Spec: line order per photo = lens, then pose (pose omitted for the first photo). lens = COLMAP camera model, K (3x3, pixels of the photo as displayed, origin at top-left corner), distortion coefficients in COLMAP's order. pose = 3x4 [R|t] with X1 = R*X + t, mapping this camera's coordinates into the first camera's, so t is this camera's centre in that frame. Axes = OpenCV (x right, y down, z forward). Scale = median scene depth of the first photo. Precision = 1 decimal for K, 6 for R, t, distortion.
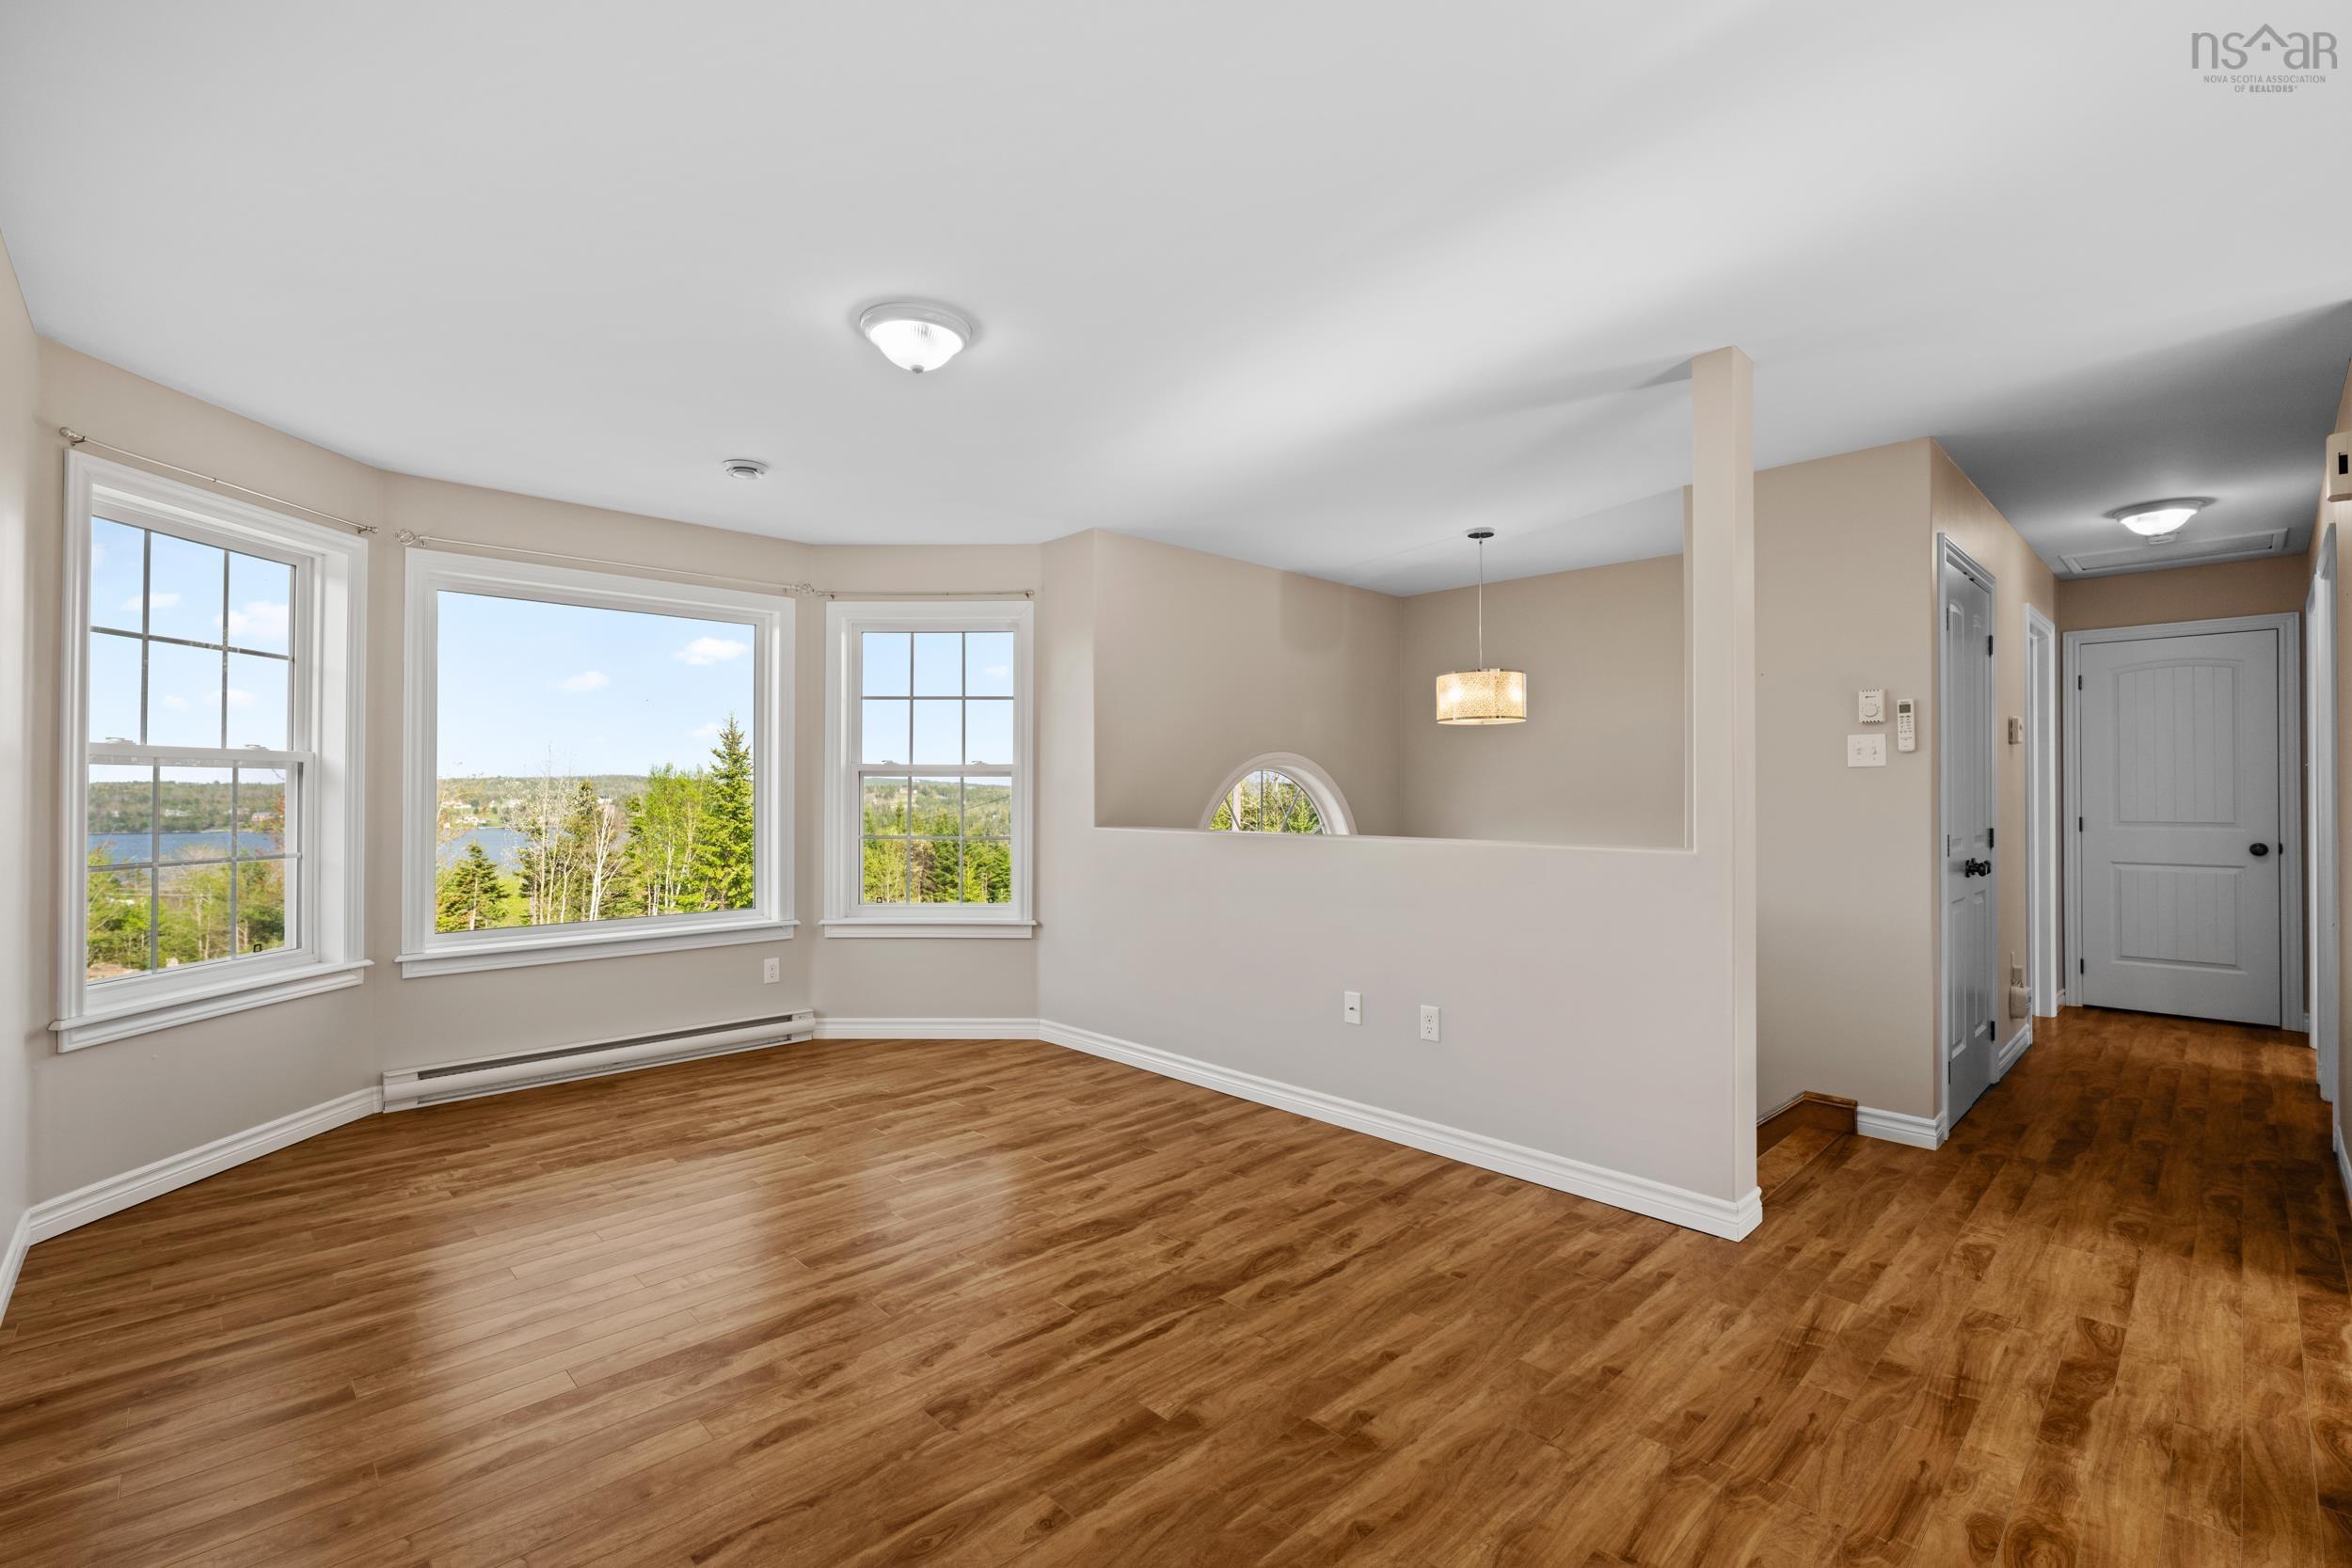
lens RADIAL K [[1074.7, 0, 1202.1], [0, 1074.7, 786.5], [0, 0, 1]] dist [0.000996, -0.001394]
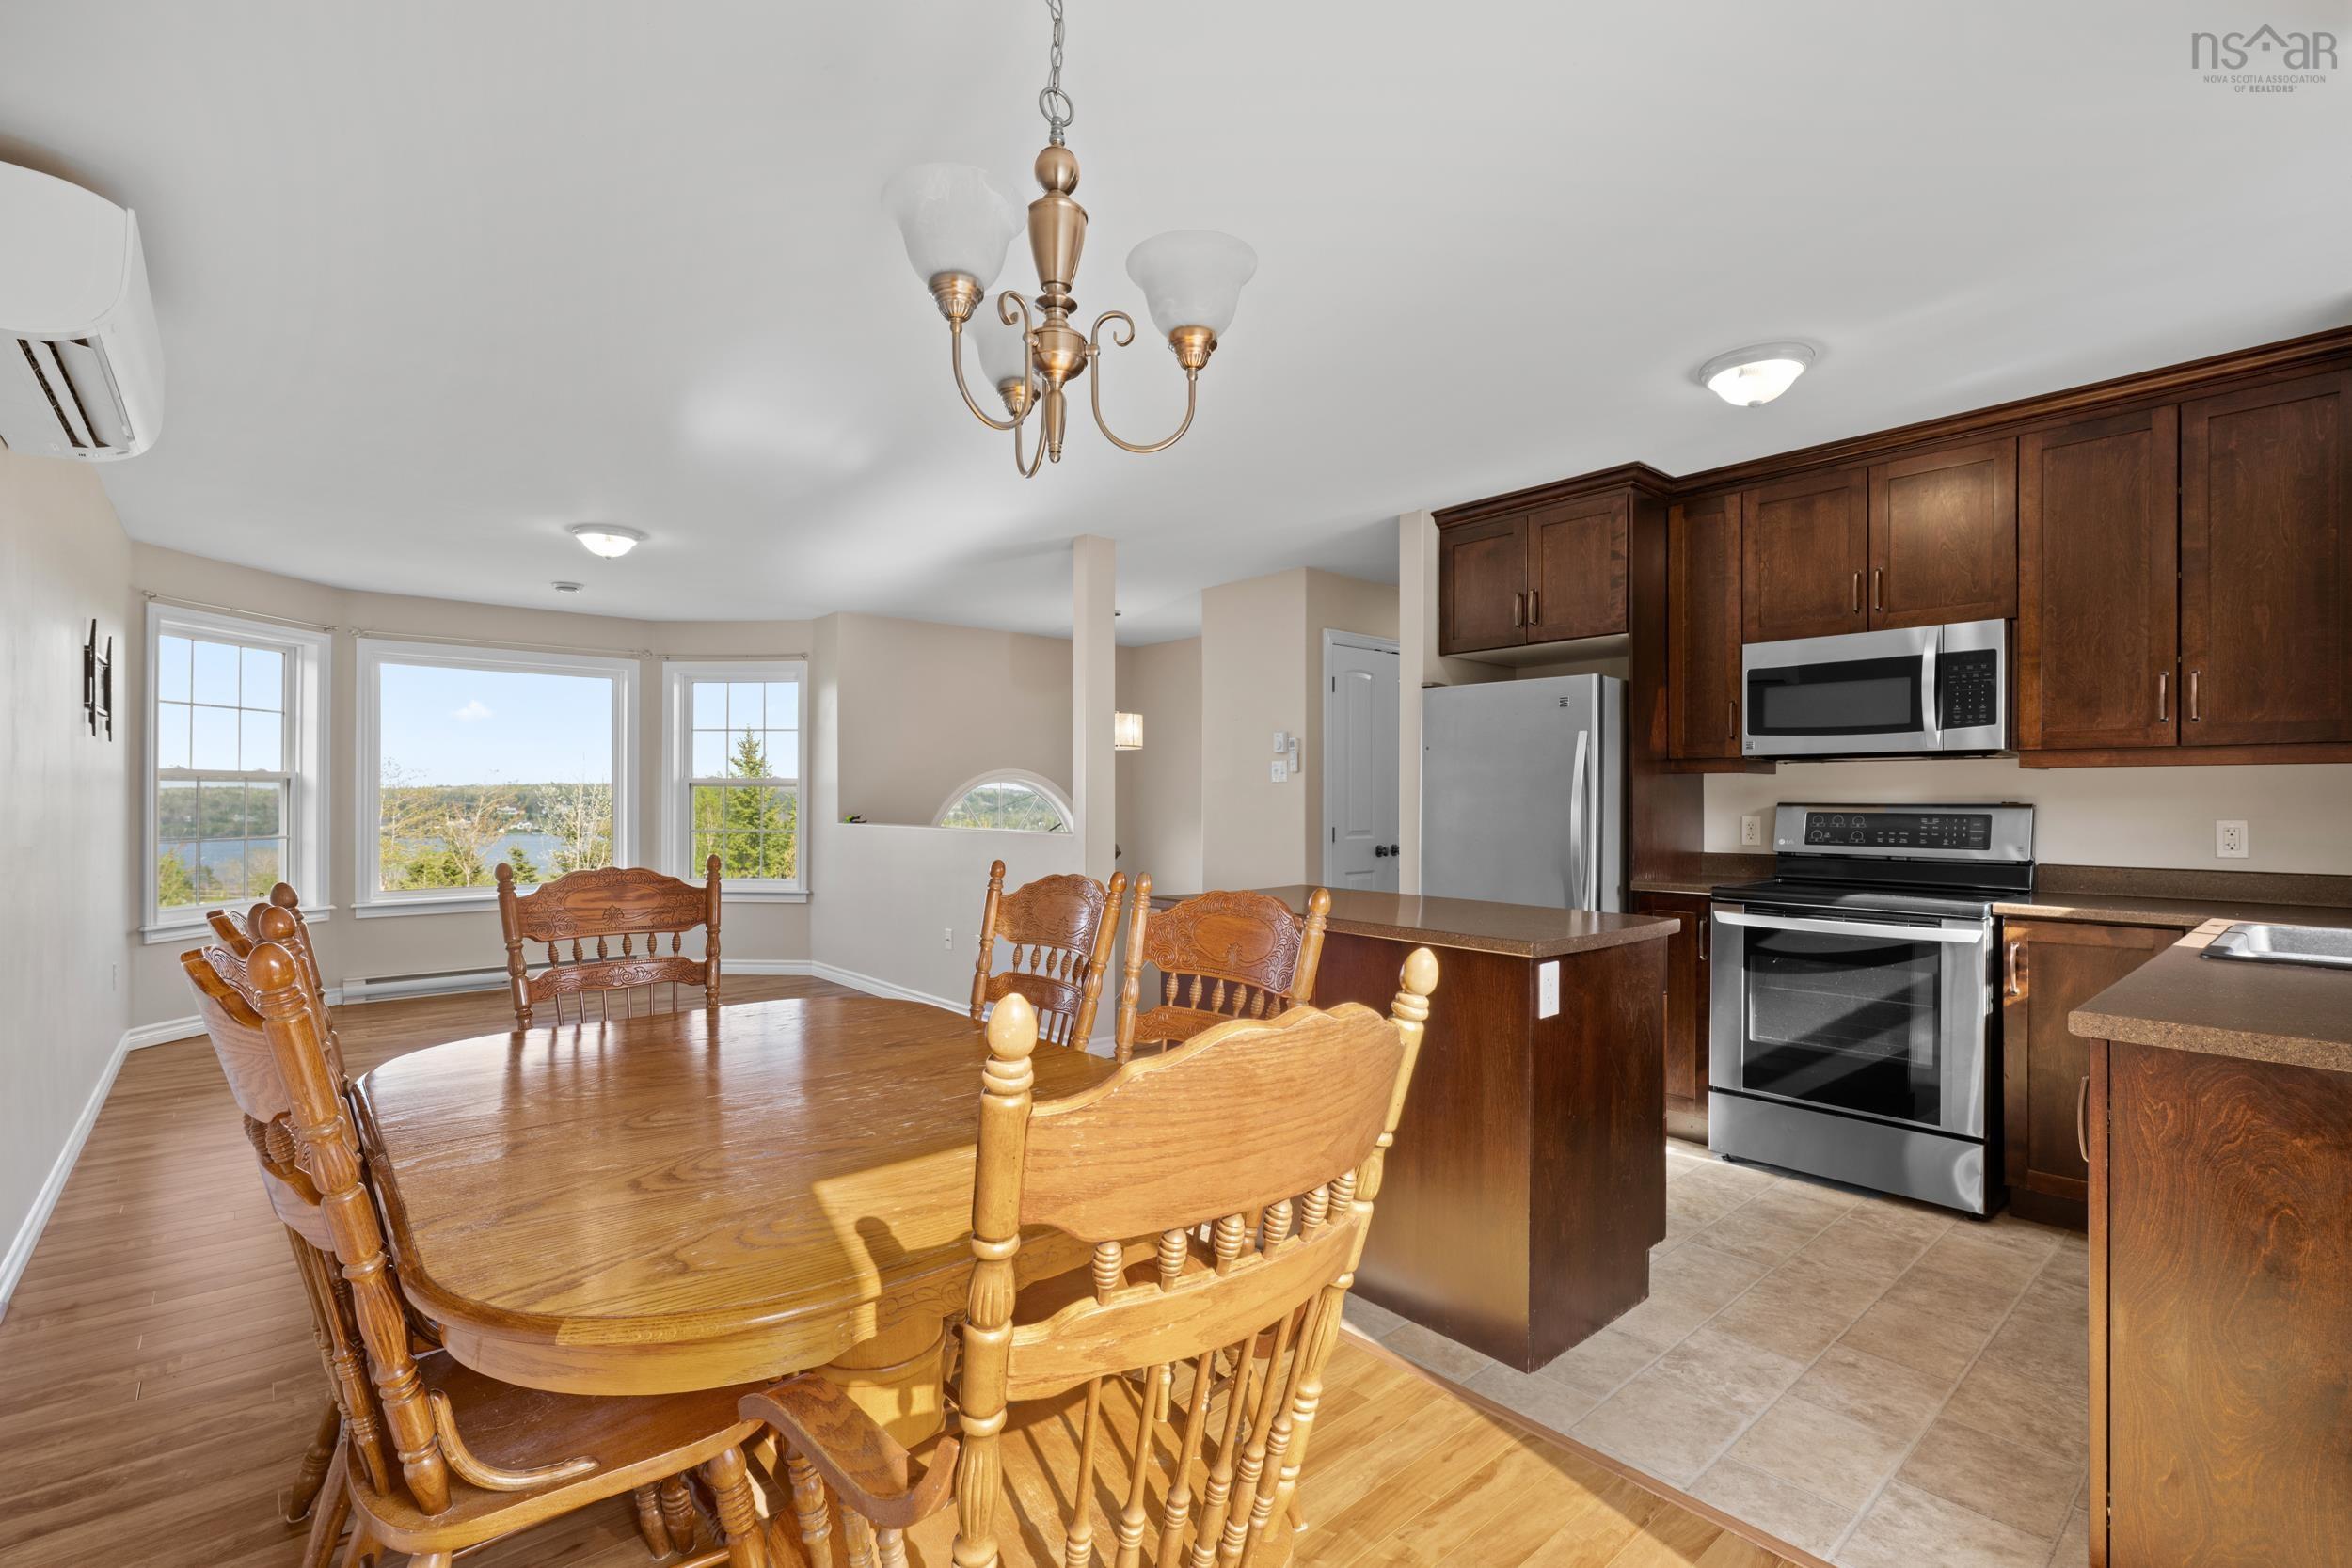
lens RADIAL K [[1074.7, 0, 1175.4], [0, 1074.7, 800.2], [0, 0, 1]] dist [0.000996, -0.001394]
pose [[0.998899, 0.001853, -0.046886, 0.500254], [-0.001563, 0.999979, 0.006239, -0.001991], [0.046896, -0.006159, 0.998881, -0.480799]]
